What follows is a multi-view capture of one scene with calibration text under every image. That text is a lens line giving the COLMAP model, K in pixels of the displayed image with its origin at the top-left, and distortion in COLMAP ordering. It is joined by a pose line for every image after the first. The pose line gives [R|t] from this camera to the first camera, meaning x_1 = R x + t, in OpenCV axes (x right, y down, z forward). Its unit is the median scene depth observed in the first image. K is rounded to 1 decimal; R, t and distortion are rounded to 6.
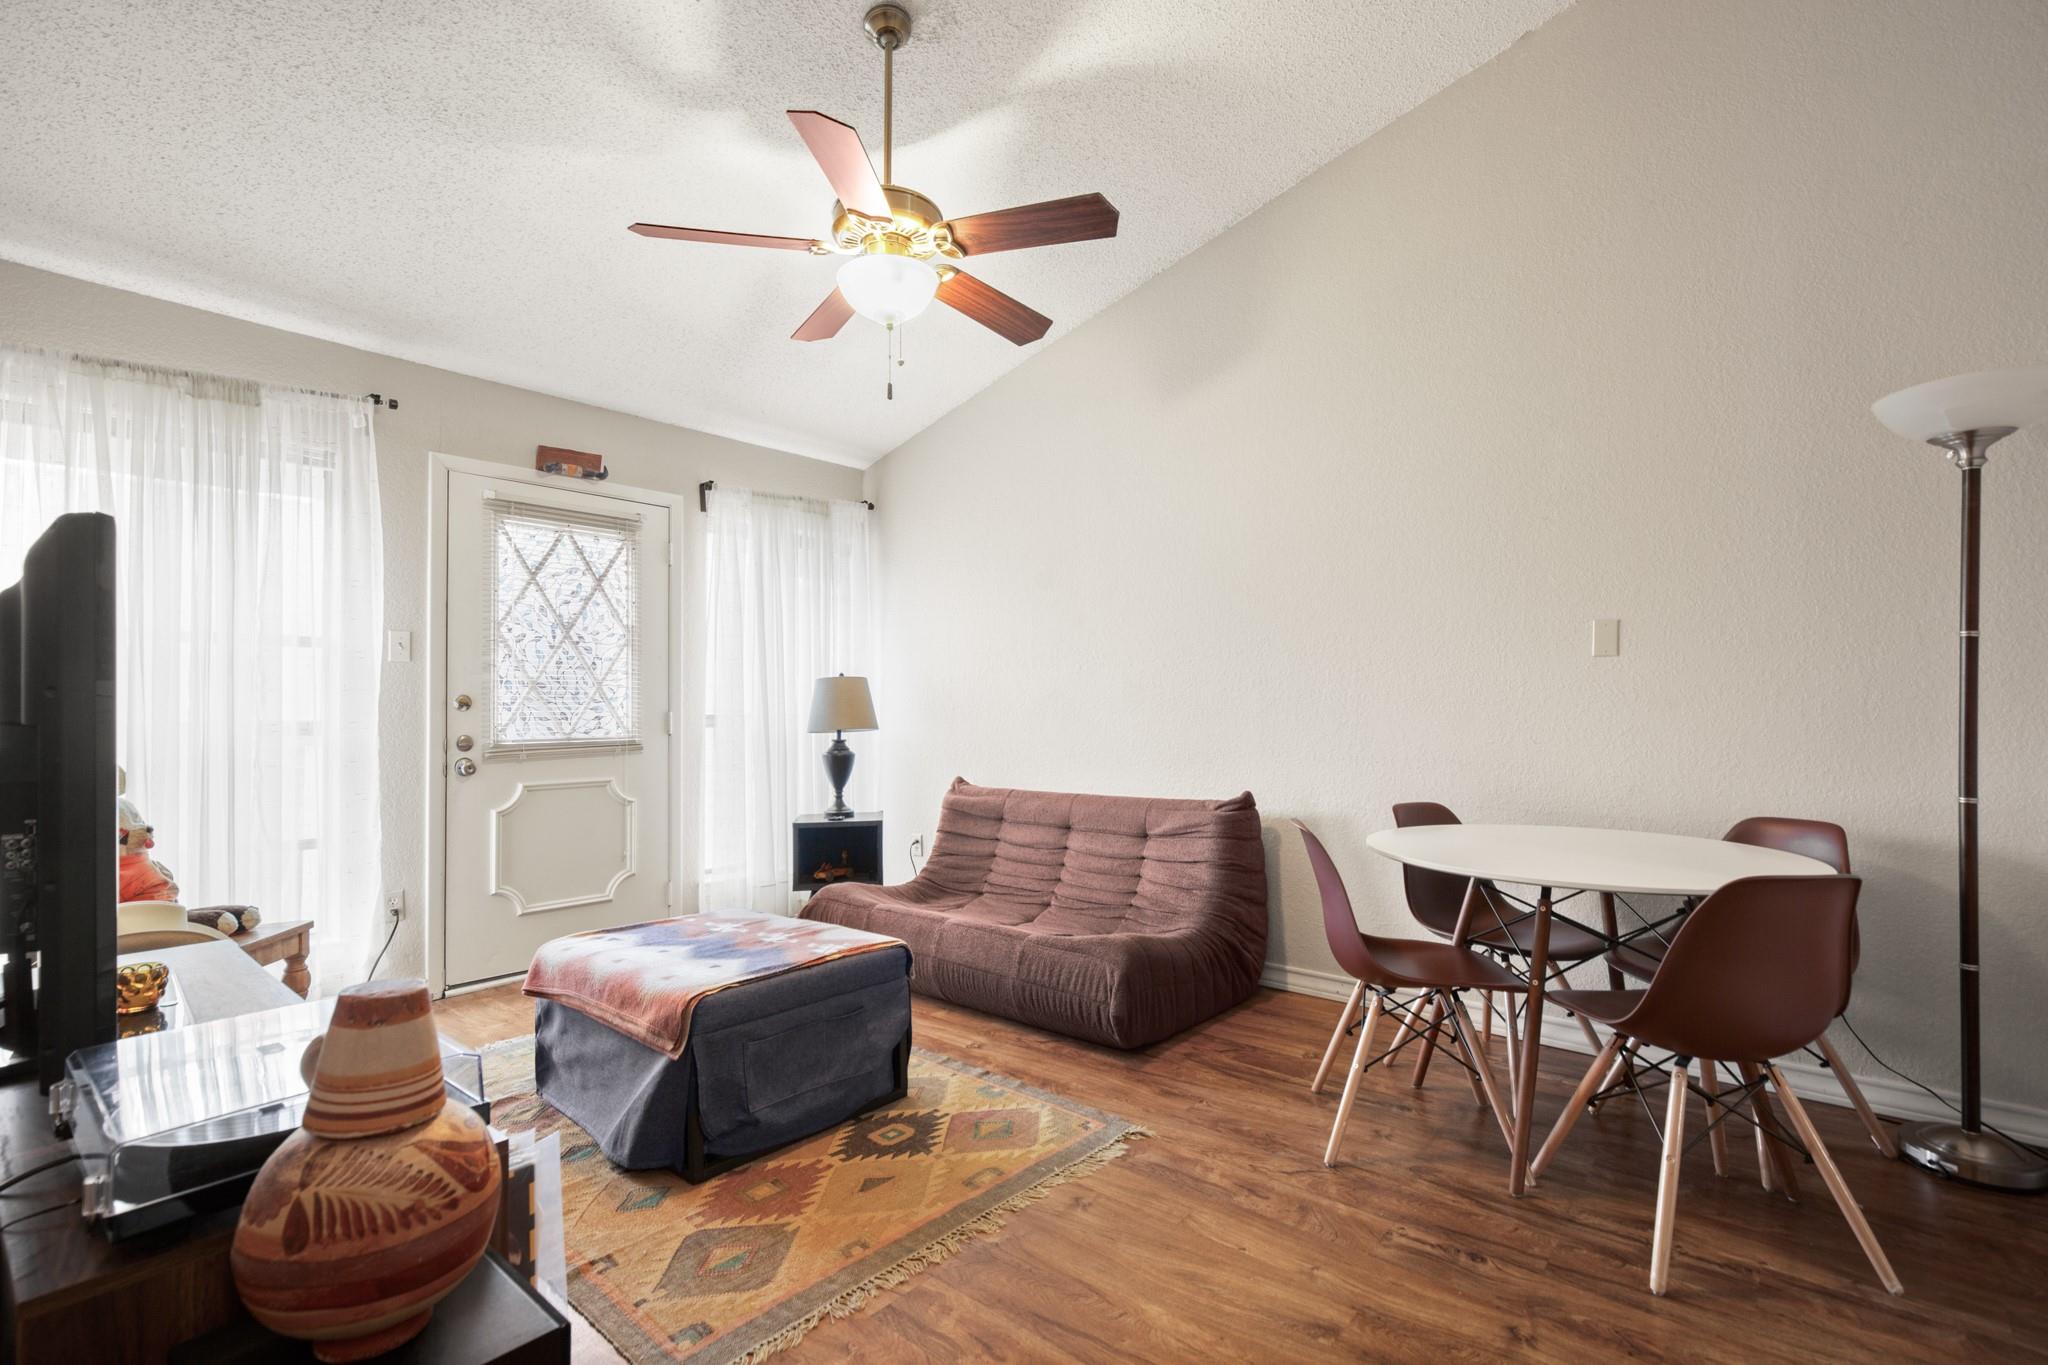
lens RADIAL K [[929.0, 0, 1035.6], [0, 929.0, 685.0], [0, 0, 1]] dist [0.018253, 0.000034]
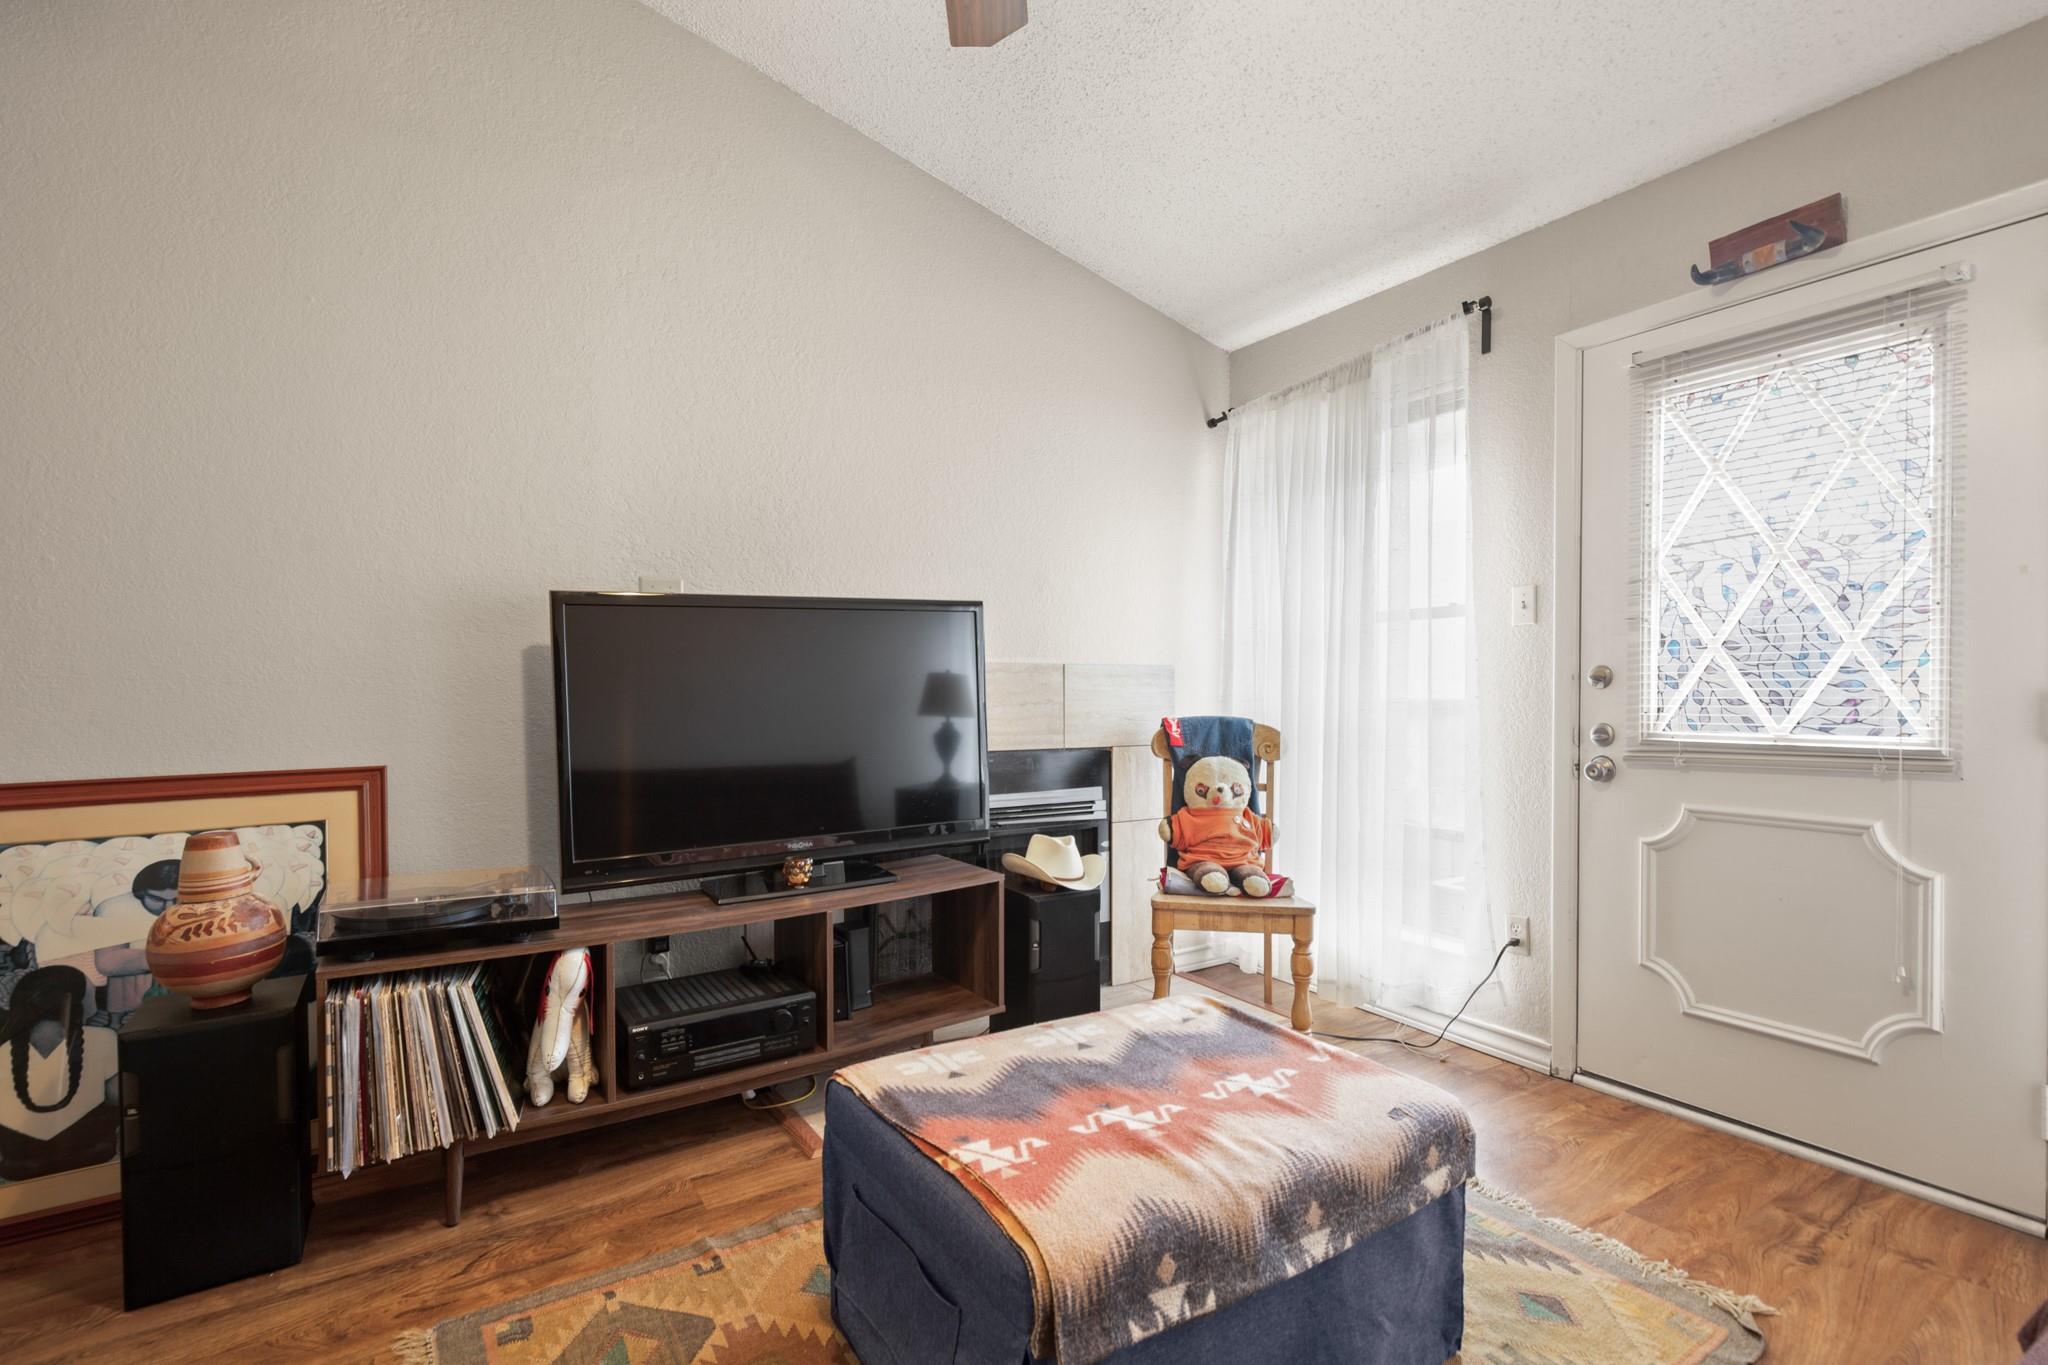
lens RADIAL K [[937.7, 0, 1024.1], [0, 937.7, 692.6], [0, 0, 1]] dist [-0.009606, -0.000184]
pose [[-0.283679, 0.005874, -0.958901, 0.179976], [0.027823, 0.999611, -0.002108, 0.020855], [0.958516, -0.027278, -0.283732, 0.798428]]
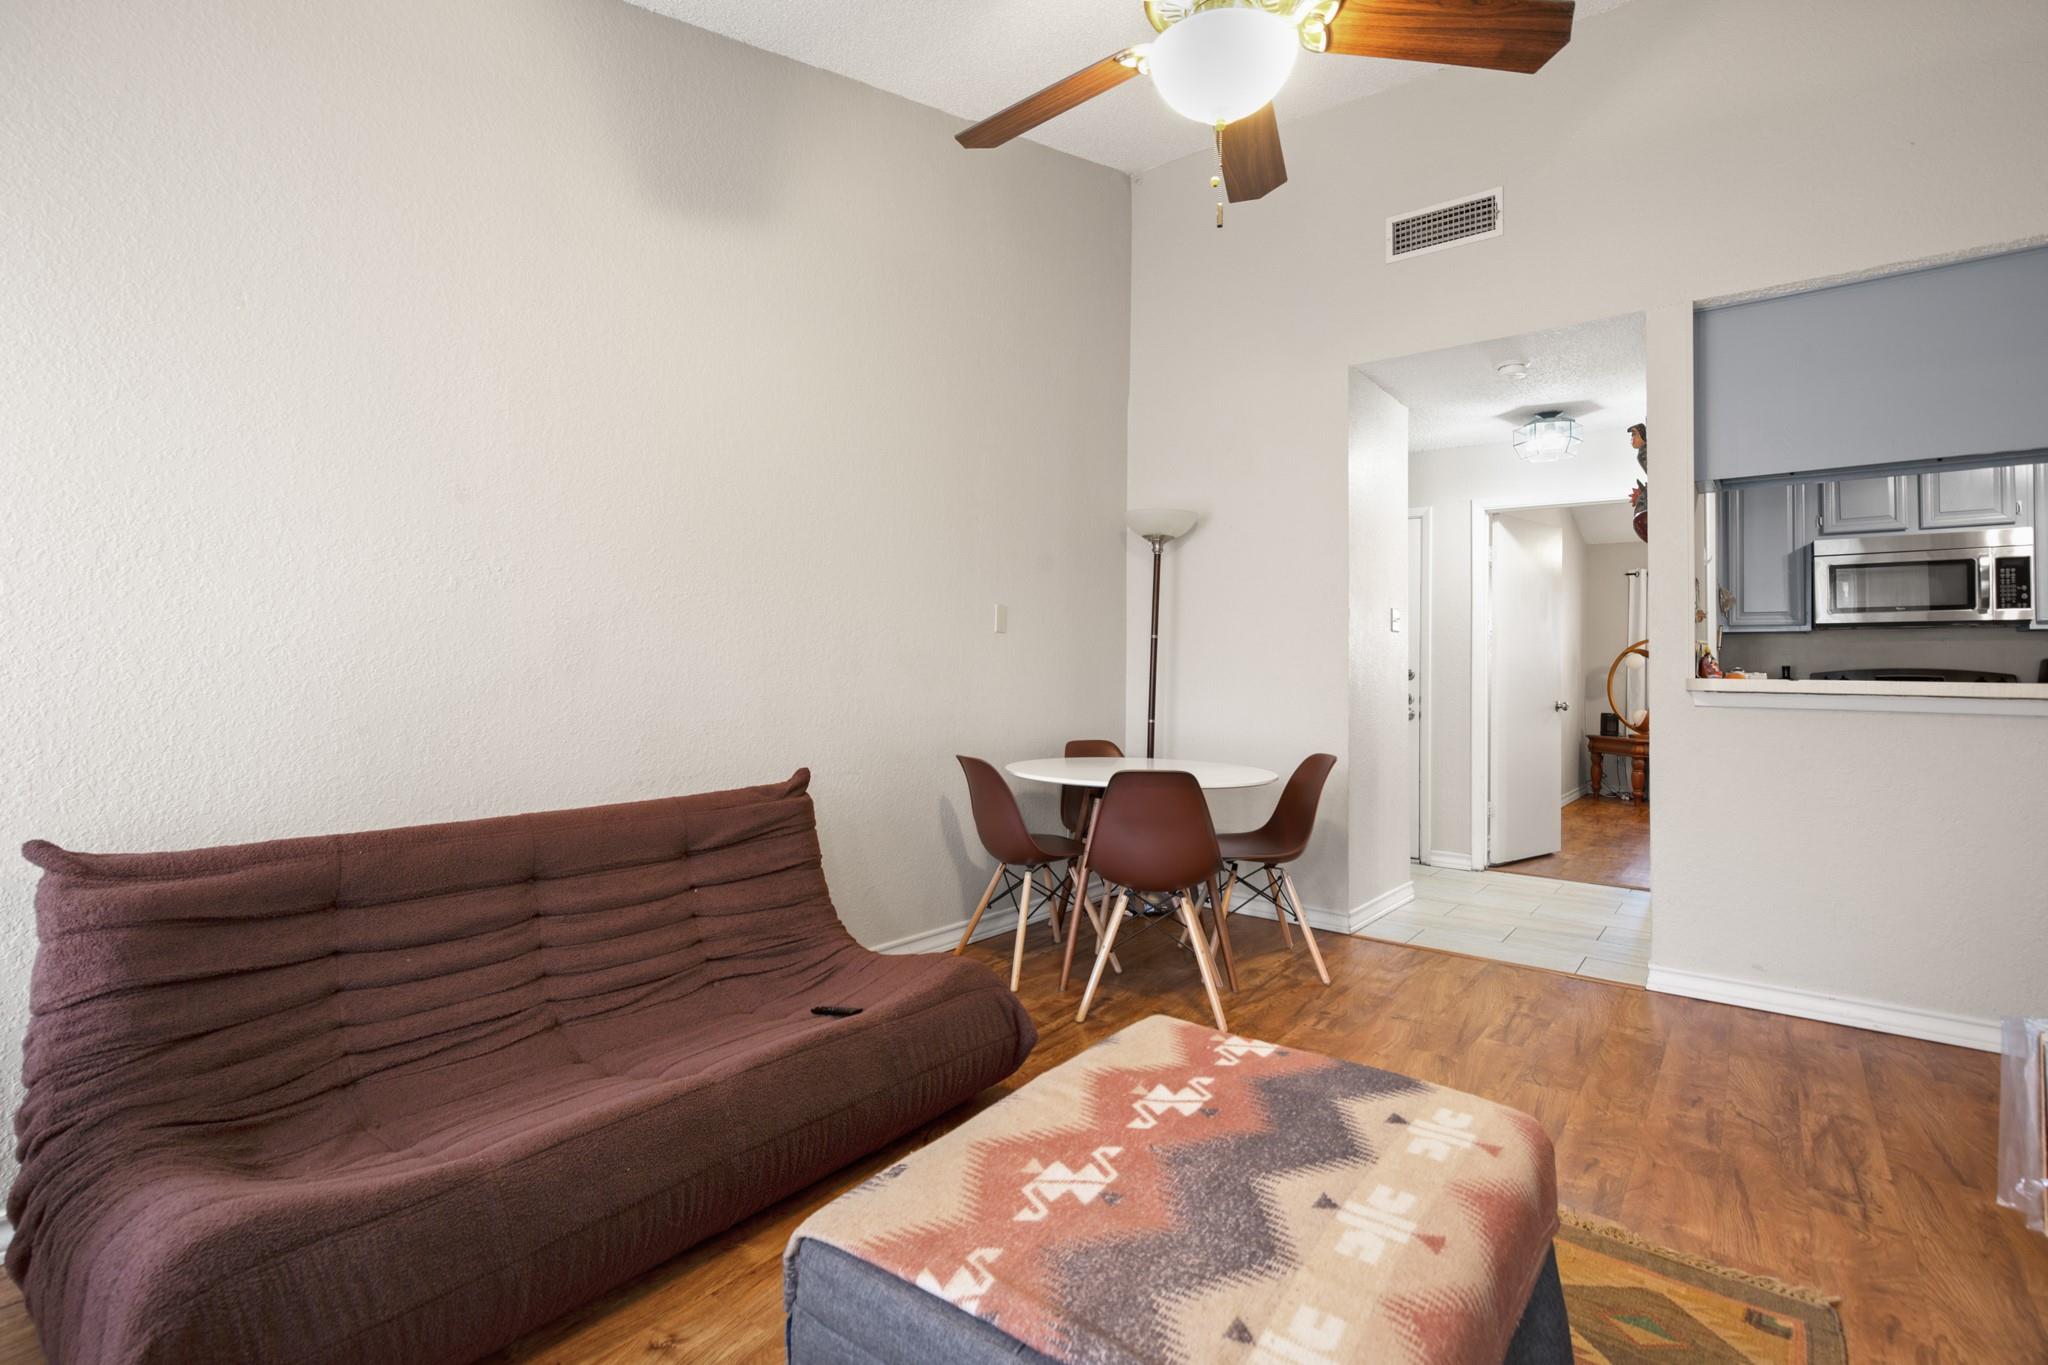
lens RADIAL K [[946.7, 0, 983.9], [0, 946.7, 657.1], [0, 0, 1]] dist [0.001773, 0.000268]
pose [[0.001922, 0.023051, 0.999732, -0.592133], [-0.032936, 0.999193, -0.022975, 0.027530], [-0.999456, -0.032883, 0.002680, 0.807425]]
